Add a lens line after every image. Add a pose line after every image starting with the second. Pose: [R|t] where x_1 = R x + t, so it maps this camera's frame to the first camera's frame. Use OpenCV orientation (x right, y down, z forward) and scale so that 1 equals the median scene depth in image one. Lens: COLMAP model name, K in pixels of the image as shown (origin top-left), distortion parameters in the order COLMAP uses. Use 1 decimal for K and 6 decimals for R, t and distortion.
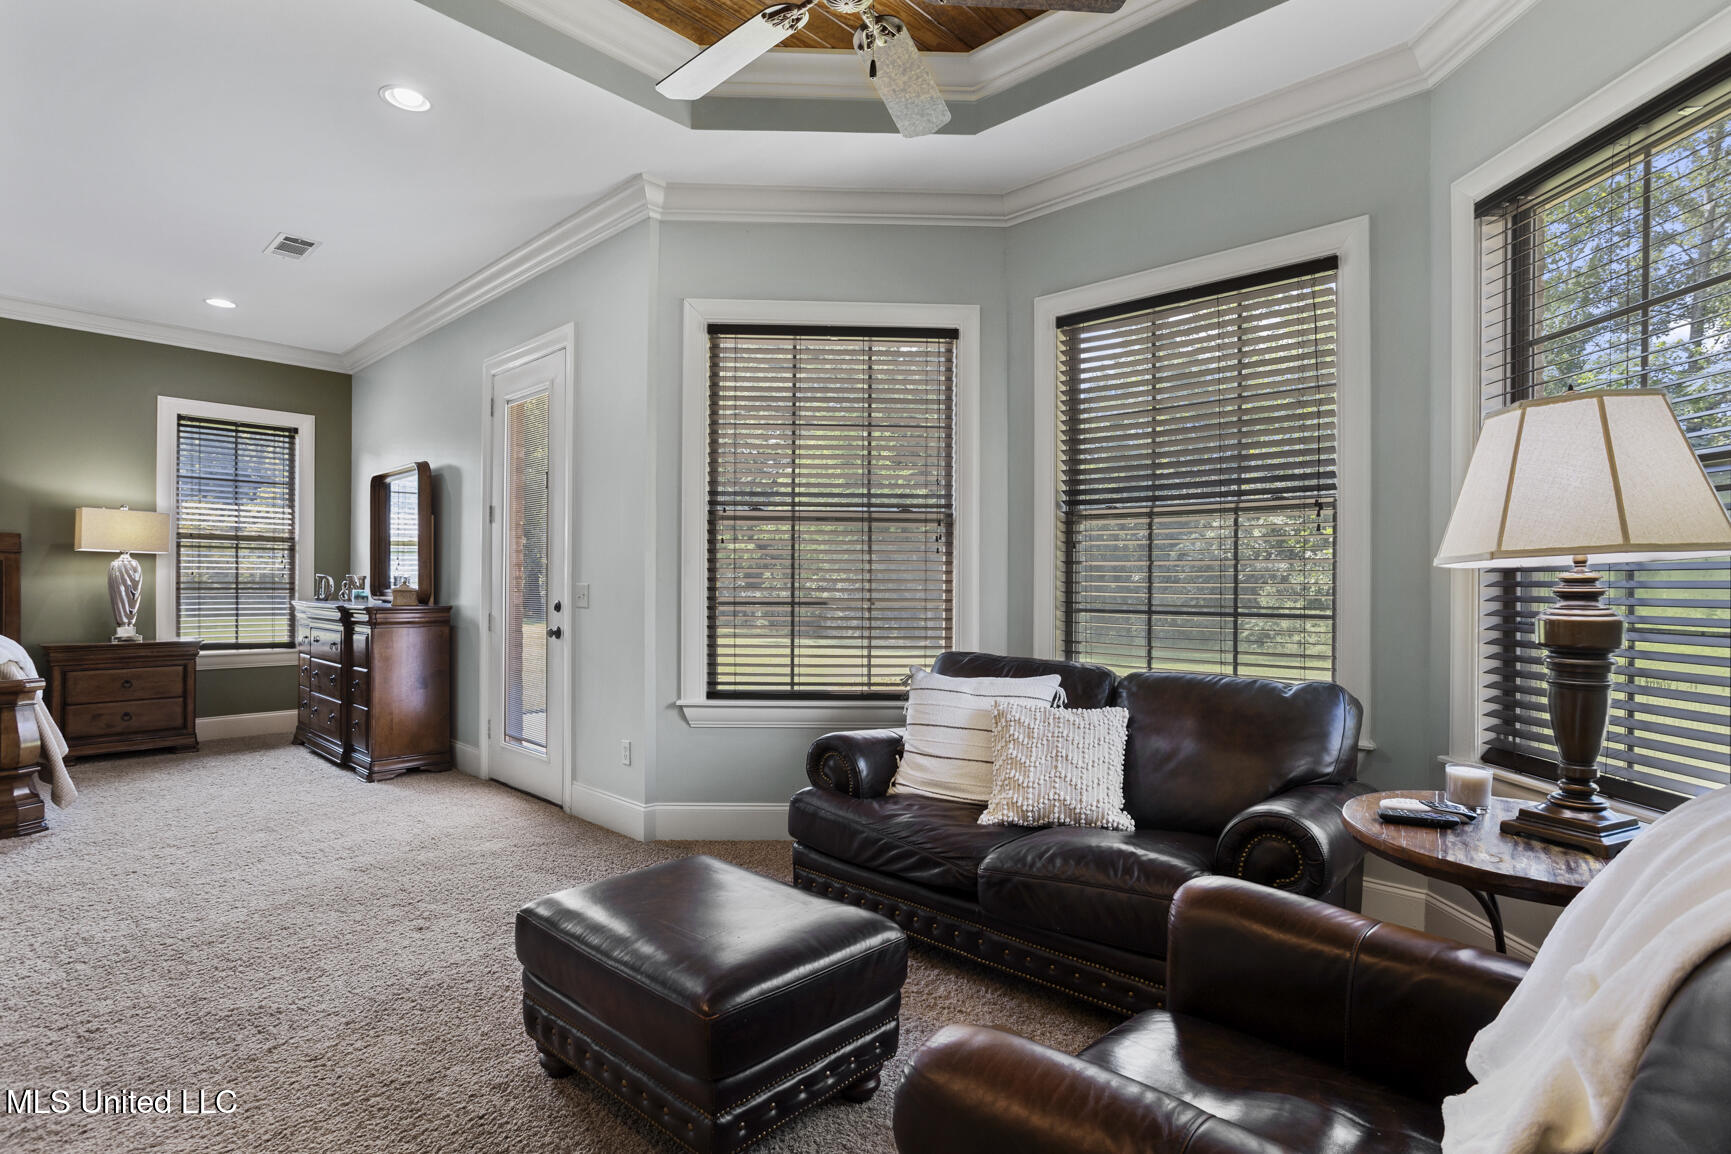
lens RADIAL K [[885.3, 0, 866.2], [0, 885.3, 584.5], [0, 0, 1]] dist [-0.006456, -0.000968]
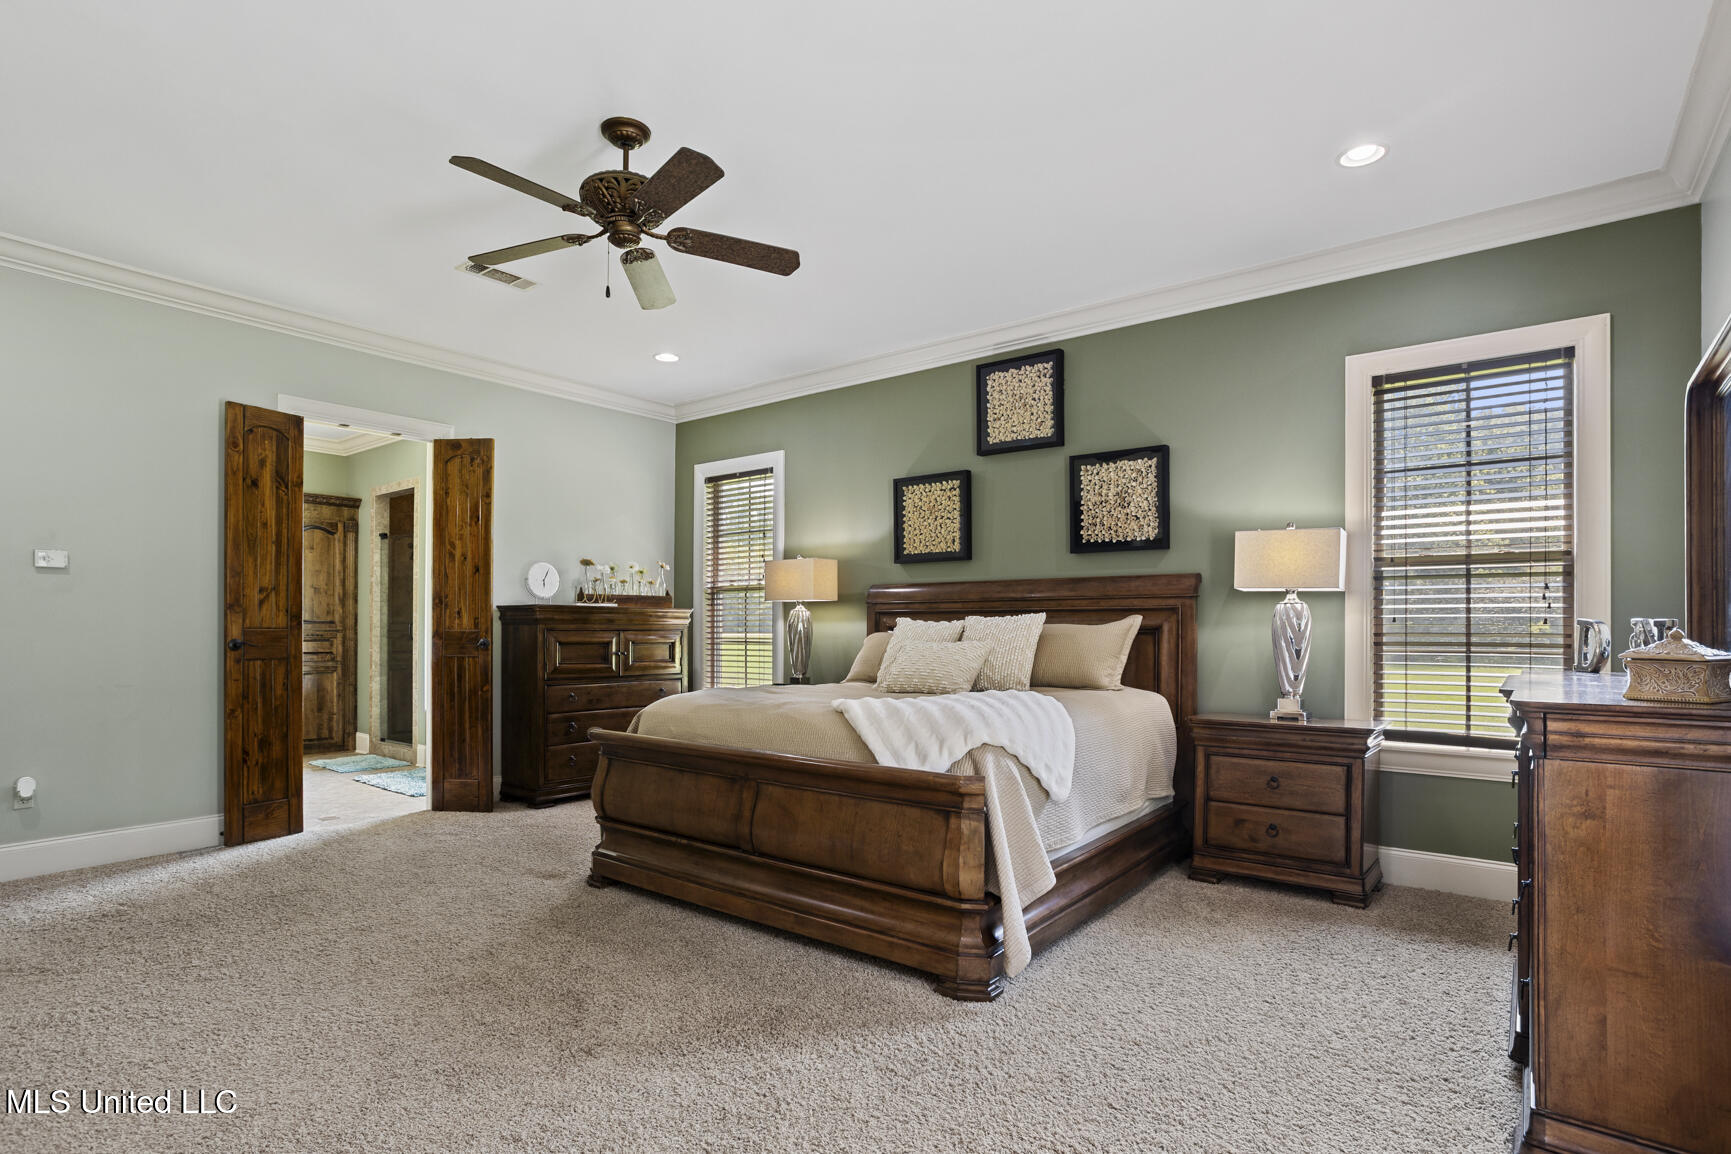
lens RADIAL K [[885.3, 0, 870.8], [0, 885.3, 624.8], [0, 0, 1]] dist [-0.006456, -0.000968]
pose [[0.097810, 0.000521, -0.995205, -0.167664], [0.006020, 0.999981, 0.001115, -0.012238], [0.995187, -0.006101, 0.097805, 0.569184]]
